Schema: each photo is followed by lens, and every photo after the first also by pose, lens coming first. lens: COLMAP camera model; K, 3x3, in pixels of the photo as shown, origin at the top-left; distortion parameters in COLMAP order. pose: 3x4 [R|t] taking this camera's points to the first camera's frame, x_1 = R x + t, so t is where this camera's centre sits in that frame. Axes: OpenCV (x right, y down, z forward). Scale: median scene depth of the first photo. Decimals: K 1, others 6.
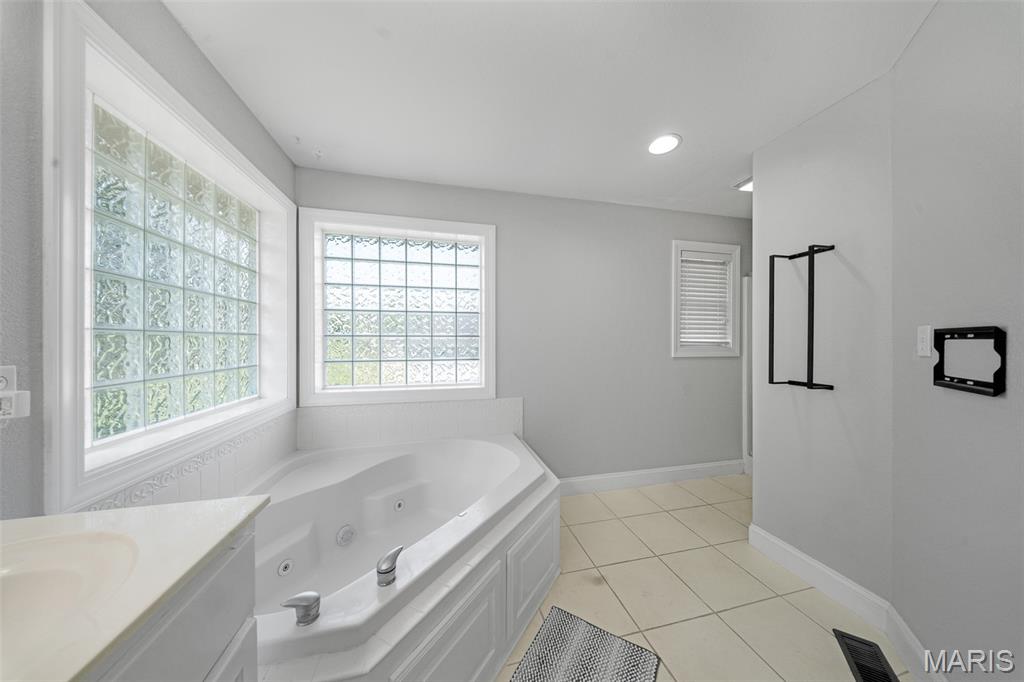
lens RADIAL K [[314.4, 0, 511.9], [0, 314.4, 342.2], [0, 0, 1]] dist [-0.001506, -0.000186]
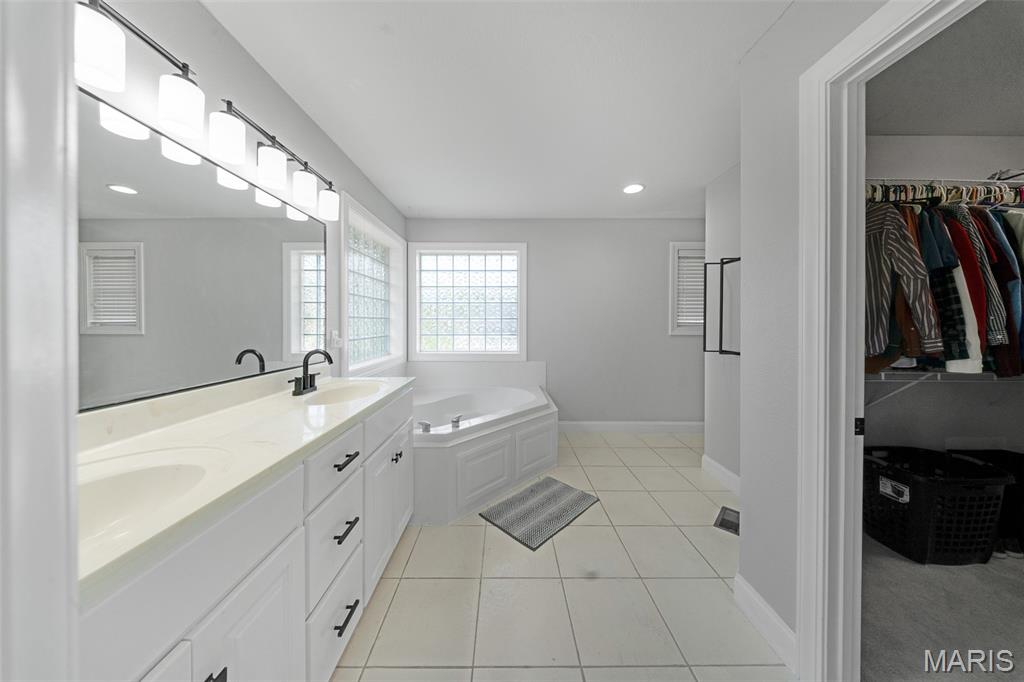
lens RADIAL K [[314.4, 0, 505.5], [0, 314.4, 323.8], [0, 0, 1]] dist [-0.001506, -0.000186]
pose [[0.973320, 0.001735, -0.229444, 0.222309], [-0.001414, 0.999998, 0.001565, 0.002213], [0.229446, -0.001199, 0.973321, -0.530929]]
